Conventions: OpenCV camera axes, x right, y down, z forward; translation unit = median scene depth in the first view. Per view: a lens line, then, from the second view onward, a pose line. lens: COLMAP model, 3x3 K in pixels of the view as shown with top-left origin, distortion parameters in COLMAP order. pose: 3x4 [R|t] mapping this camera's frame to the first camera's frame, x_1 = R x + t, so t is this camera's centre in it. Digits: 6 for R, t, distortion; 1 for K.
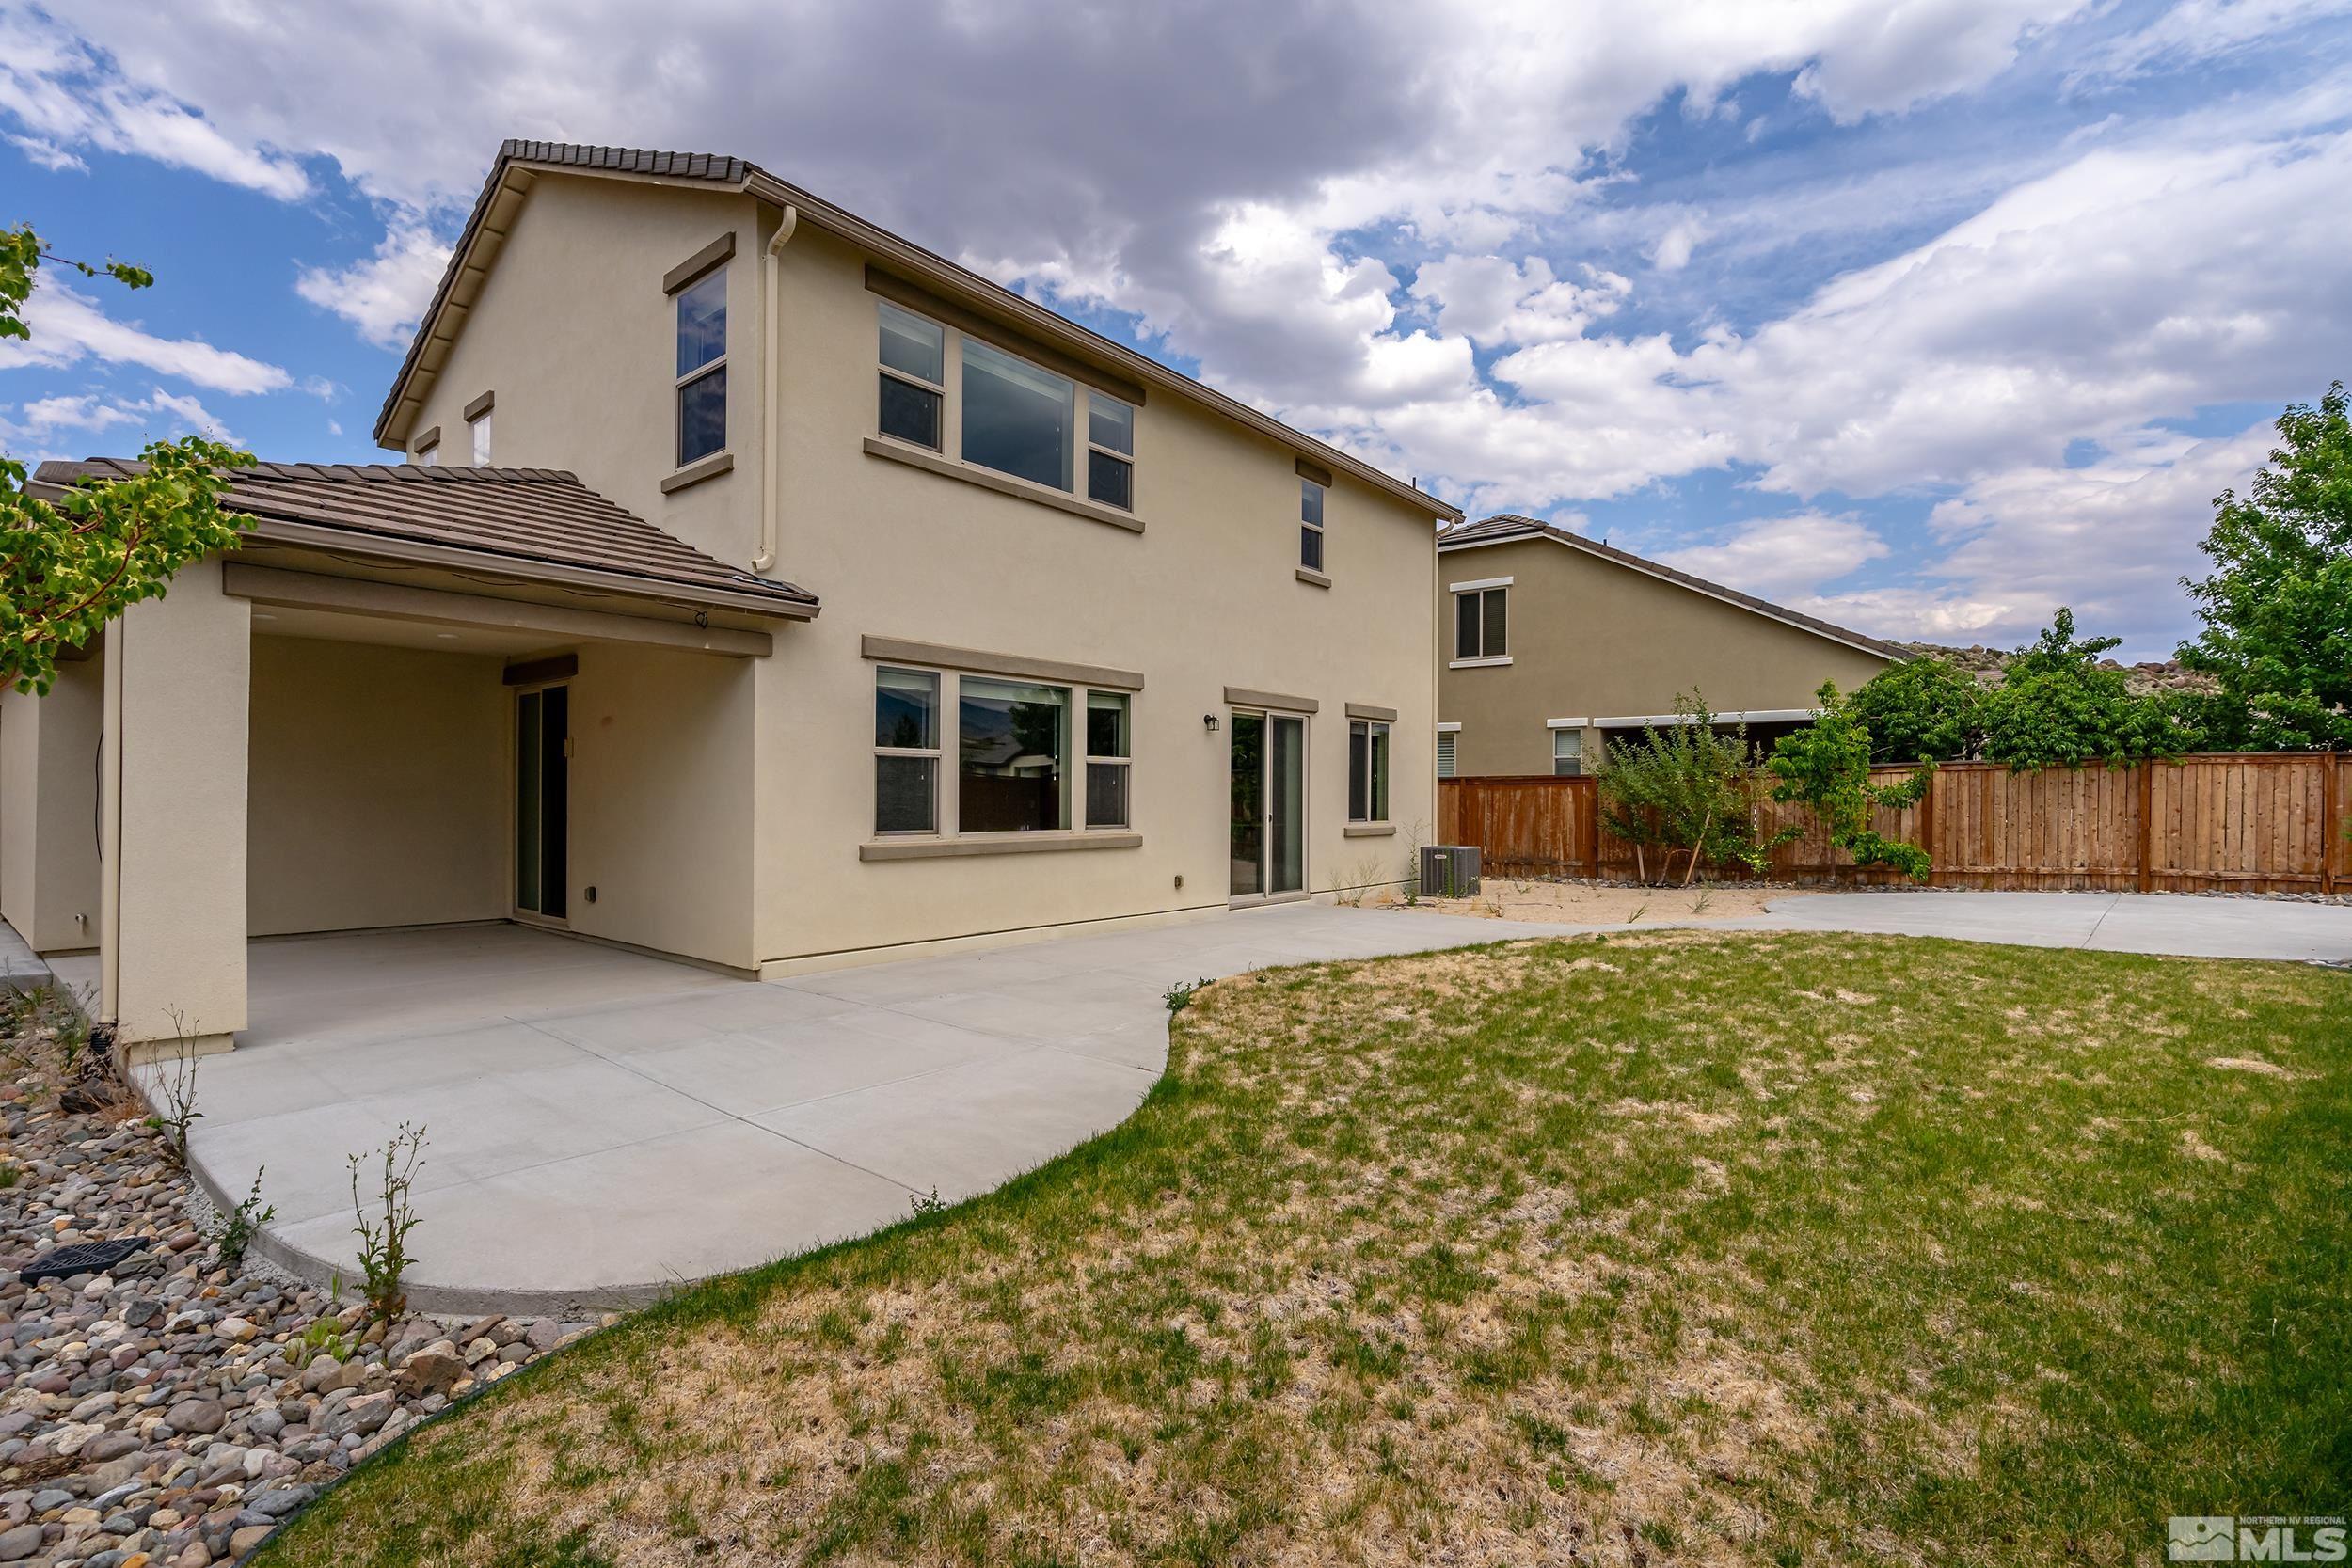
lens RADIAL K [[1082.6, 0, 1172.4], [0, 1082.6, 790.4], [0, 0, 1]] dist [-0.008872, 0.000141]
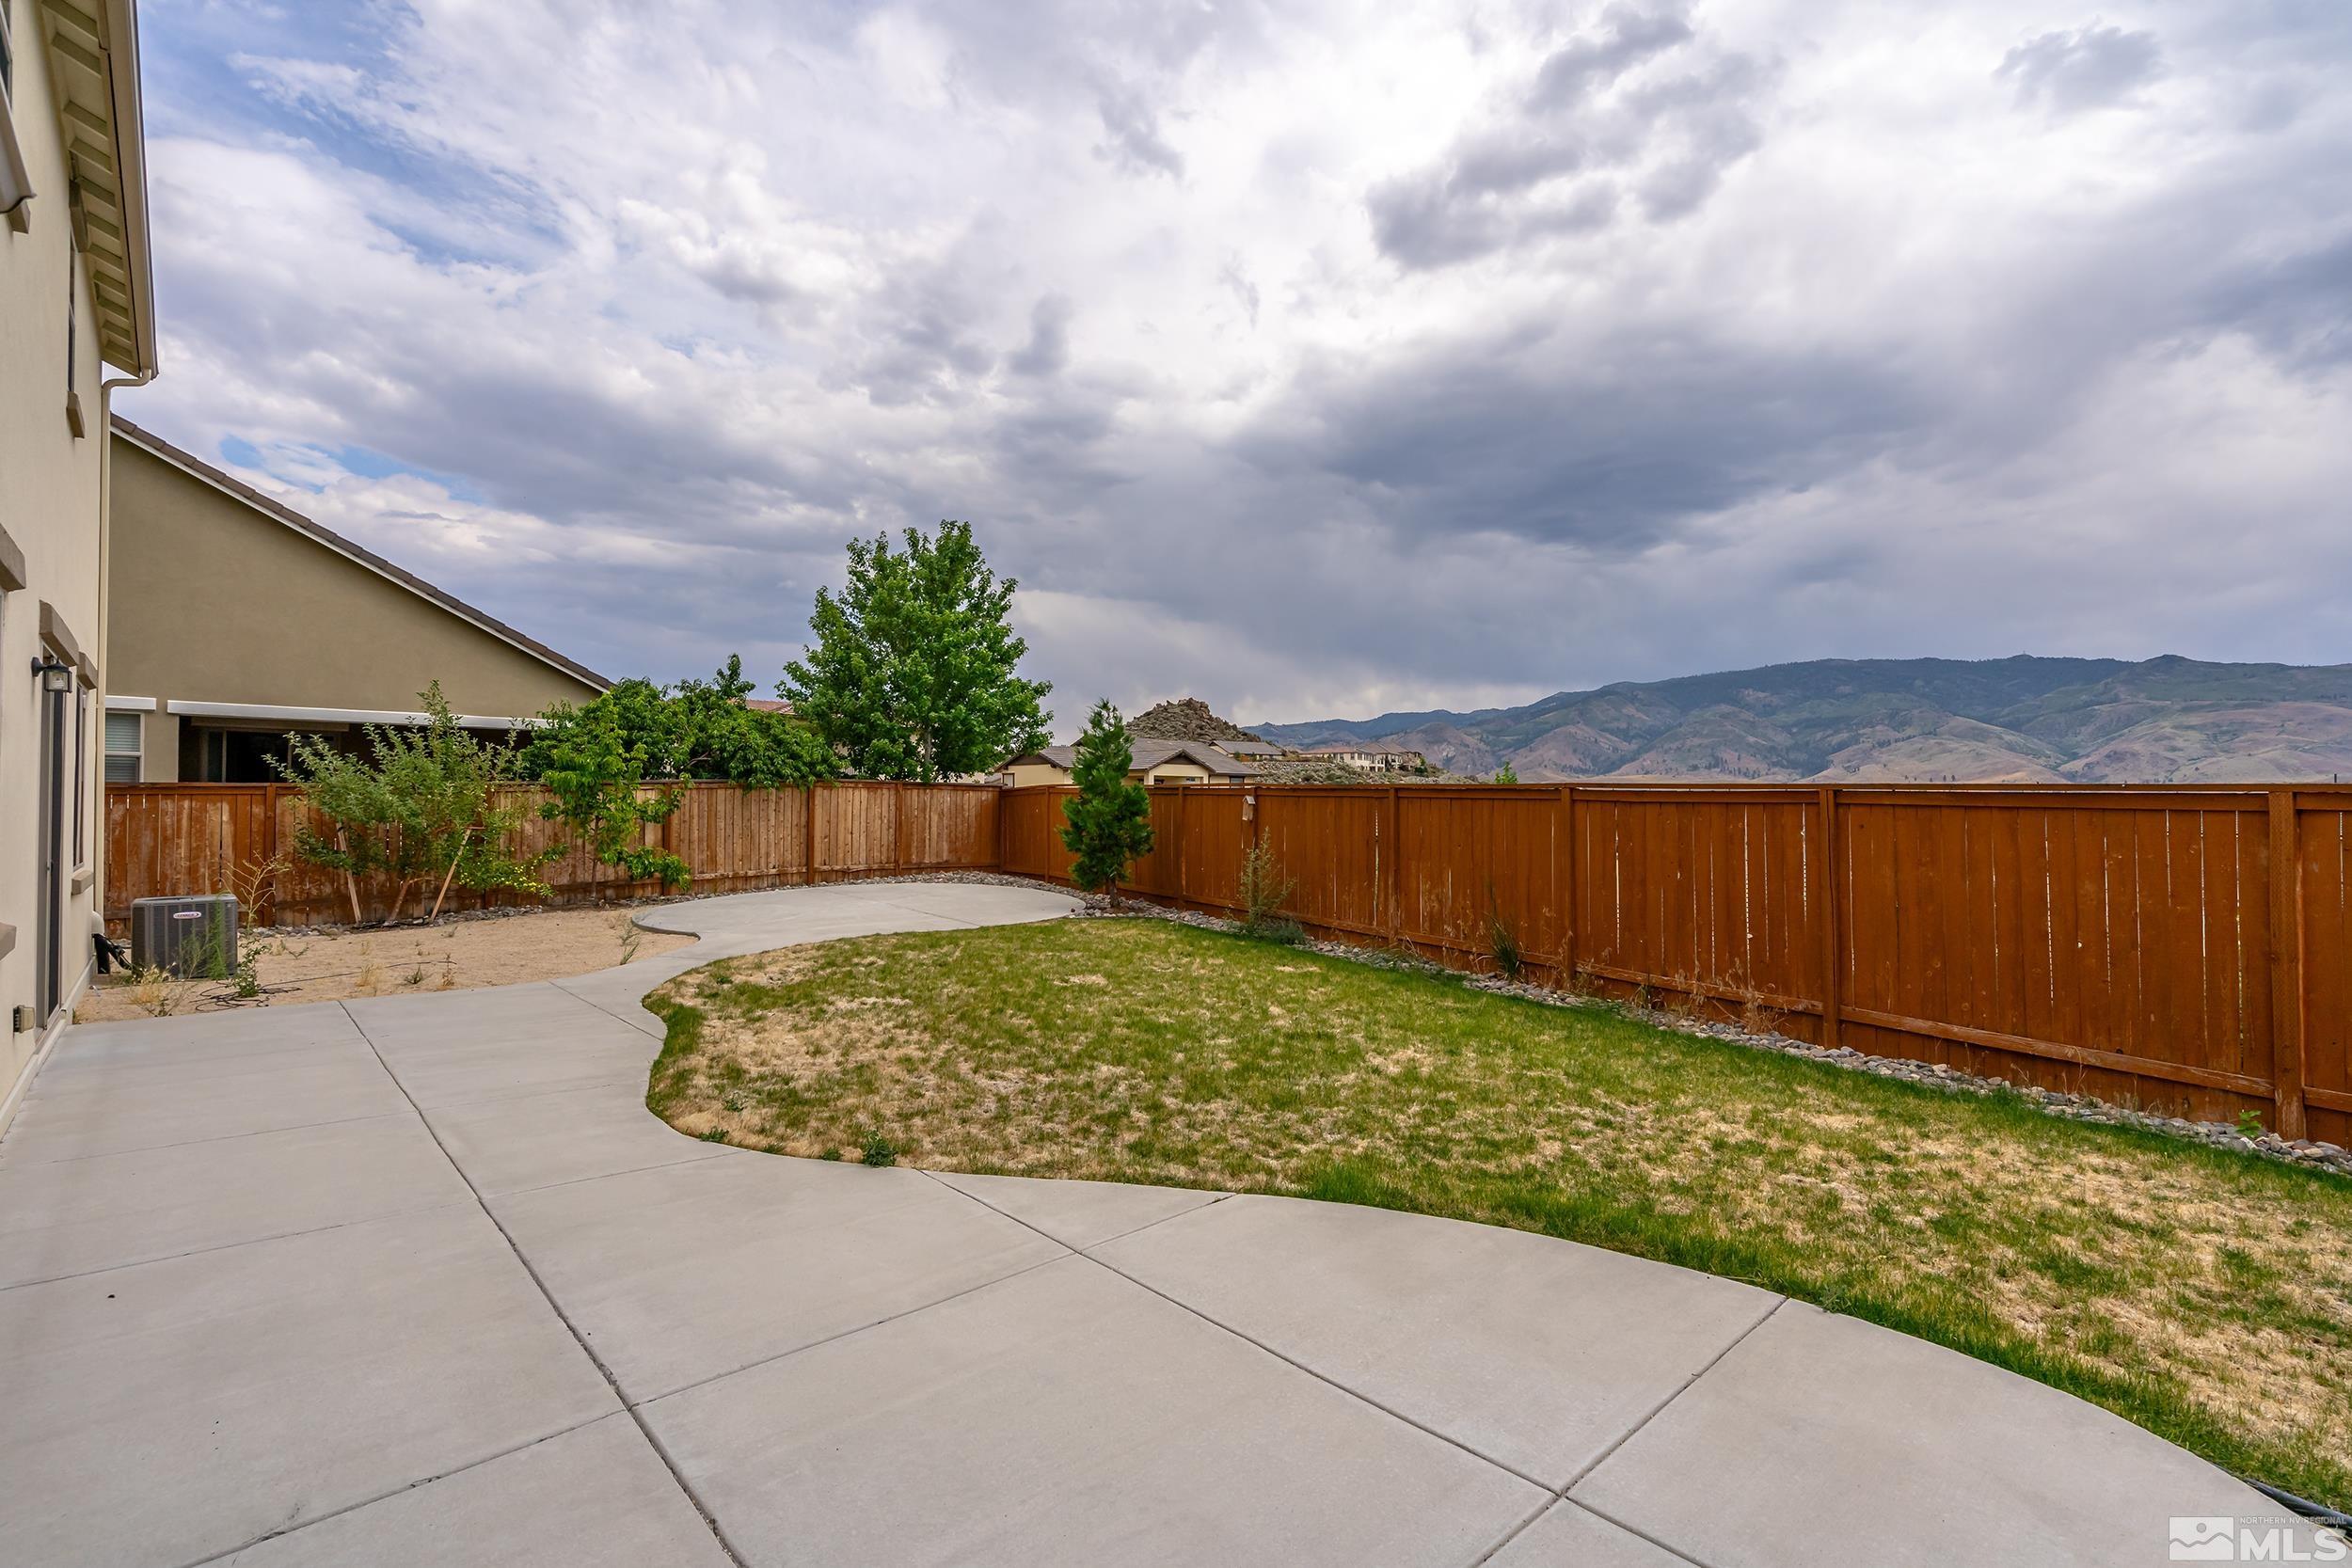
lens RADIAL K [[1082.6, 0, 1175.5], [0, 1082.6, 788.9], [0, 0, 1]] dist [-0.008872, 0.000141]
pose [[0.111234, 0.013288, 0.993705, -0.327970], [-0.008053, 0.999890, -0.012469, -0.008426], [-0.993762, -0.006615, 0.111328, 0.396668]]
